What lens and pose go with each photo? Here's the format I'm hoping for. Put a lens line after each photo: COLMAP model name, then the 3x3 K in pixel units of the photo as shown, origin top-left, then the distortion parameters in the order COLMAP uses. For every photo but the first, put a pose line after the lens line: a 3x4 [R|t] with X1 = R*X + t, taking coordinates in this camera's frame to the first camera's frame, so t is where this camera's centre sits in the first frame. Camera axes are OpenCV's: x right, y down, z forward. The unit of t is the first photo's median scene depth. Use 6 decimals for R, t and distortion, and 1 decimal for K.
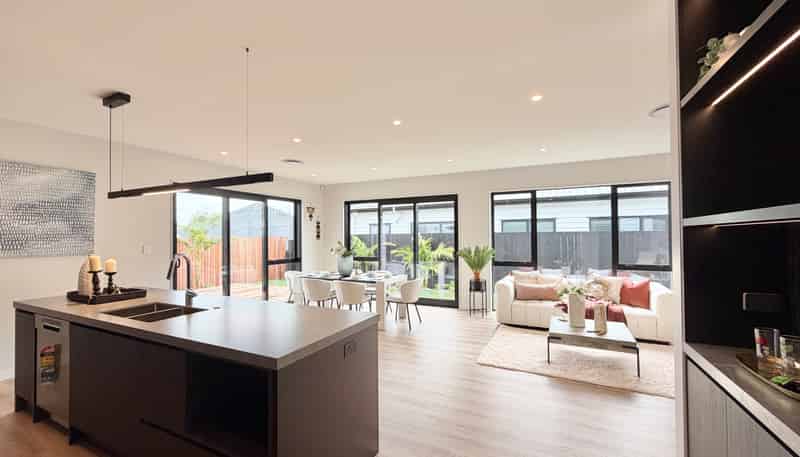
lens RADIAL K [[322.7, 0, 395.1], [0, 322.7, 225.5], [0, 0, 1]] dist [-0.001070, -0.000247]
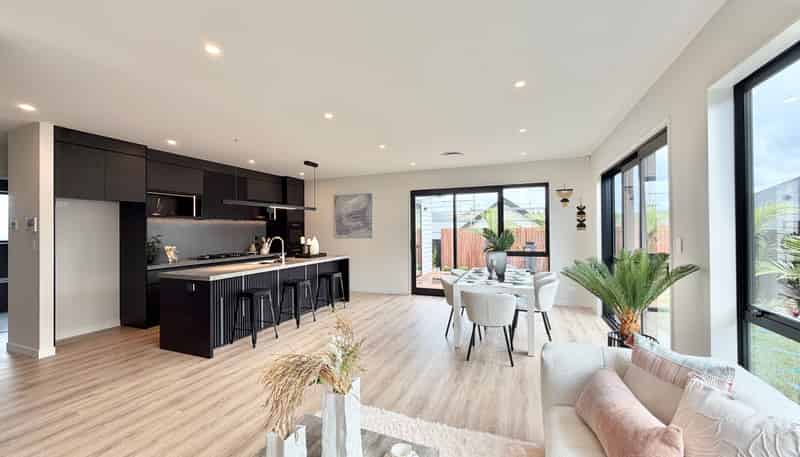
lens RADIAL K [[322.7, 0, 395.1], [0, 322.7, 225.5], [0, 0, 1]] dist [-0.001070, -0.000247]
pose [[0.062628, 0.001516, -0.998036, 0.740433], [0.046405, 0.998913, 0.004430, 0.014072], [0.996958, -0.046591, 0.062489, 0.809104]]
